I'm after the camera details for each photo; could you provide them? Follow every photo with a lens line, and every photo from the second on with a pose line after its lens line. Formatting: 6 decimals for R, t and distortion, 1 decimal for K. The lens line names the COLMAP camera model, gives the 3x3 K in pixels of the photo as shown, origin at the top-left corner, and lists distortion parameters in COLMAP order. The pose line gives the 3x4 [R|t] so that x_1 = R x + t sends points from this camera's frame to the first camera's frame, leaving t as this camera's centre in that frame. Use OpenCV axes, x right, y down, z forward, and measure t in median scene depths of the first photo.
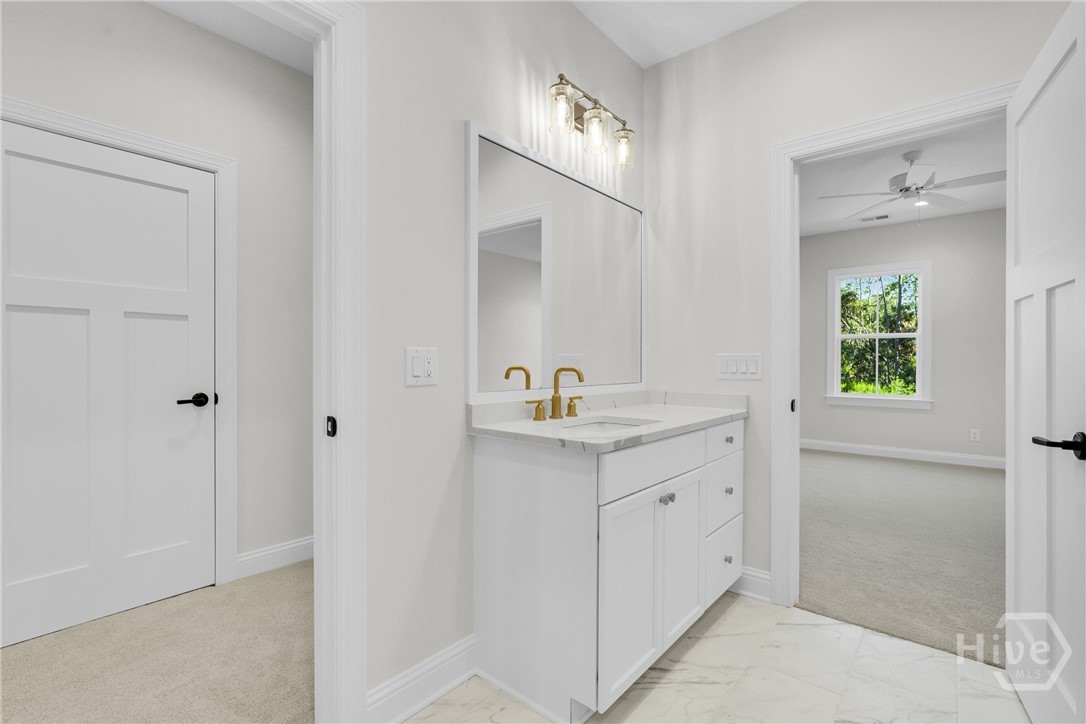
lens RADIAL K [[497.5, 0, 541.1], [0, 497.5, 359.2], [0, 0, 1]] dist [0.001092, 0.000006]
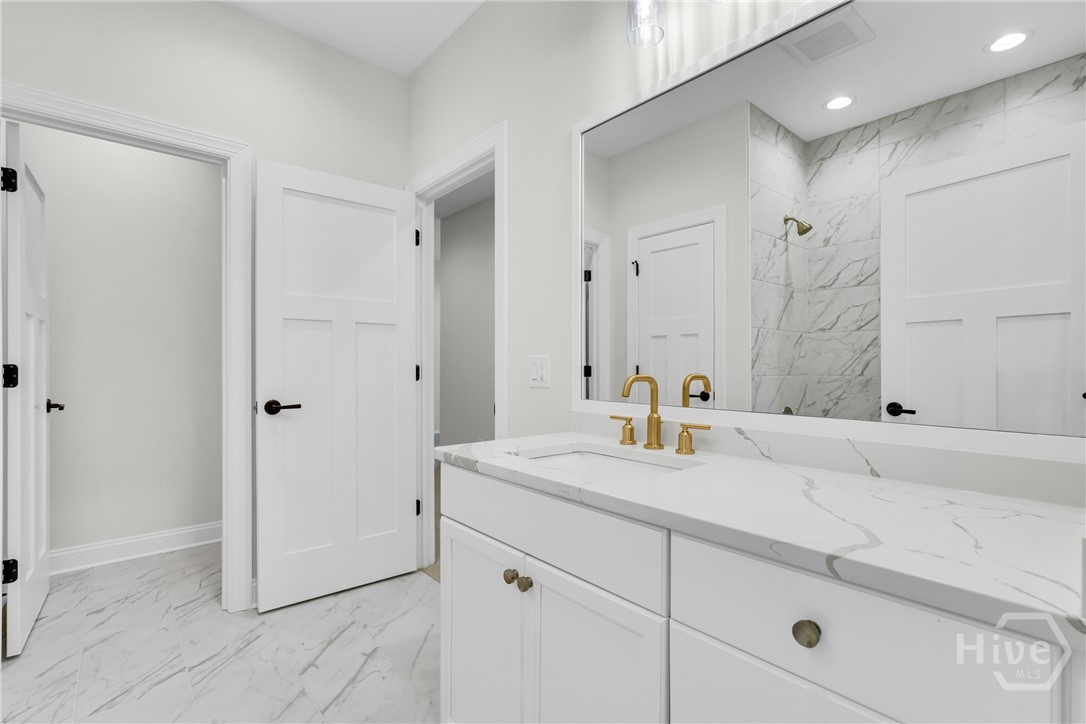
lens RADIAL K [[497.5, 0, 542.7], [0, 497.5, 366.3], [0, 0, 1]] dist [0.001092, 0.000006]
pose [[-0.174958, -0.010667, -0.984518, 0.804275], [-0.002696, 0.999943, -0.010355, 0.012649], [0.984572, 0.000842, -0.174976, 1.053285]]
